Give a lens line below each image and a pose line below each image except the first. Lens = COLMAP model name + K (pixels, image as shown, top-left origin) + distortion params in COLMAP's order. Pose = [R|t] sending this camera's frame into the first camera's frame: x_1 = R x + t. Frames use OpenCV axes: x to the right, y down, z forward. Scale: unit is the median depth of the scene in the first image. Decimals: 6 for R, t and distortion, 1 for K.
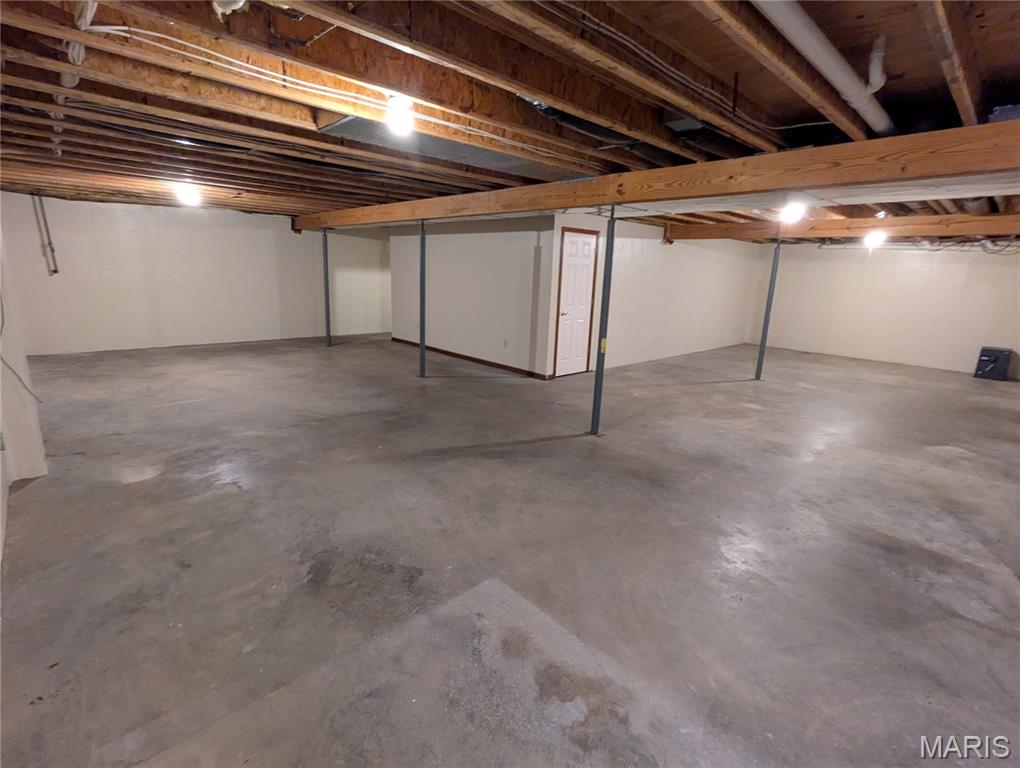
lens RADIAL K [[487.3, 0, 509.4], [0, 487.3, 387.1], [0, 0, 1]] dist [0.002909, 0.000964]
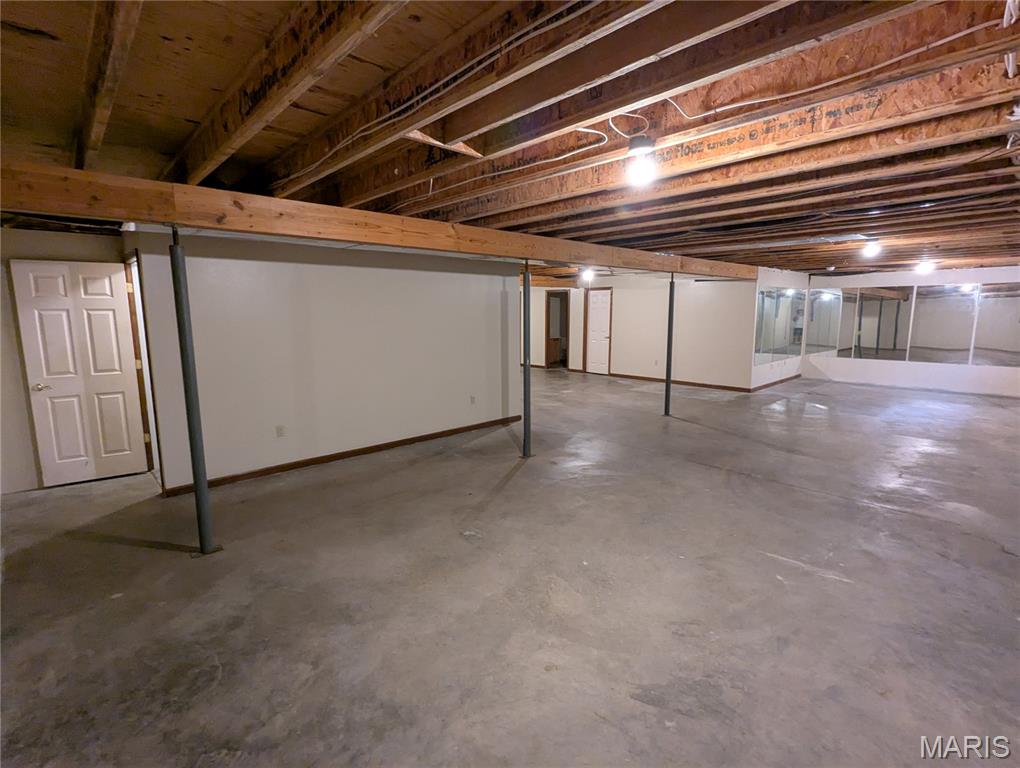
lens RADIAL K [[487.3, 0, 509.7], [0, 487.3, 379.1], [0, 0, 1]] dist [0.002909, 0.000964]
pose [[-0.005463, -0.178816, 0.983867, -1.572776], [0.235820, 0.955902, 0.175043, -0.478757], [-0.971781, 0.232972, 0.036947, 1.650190]]
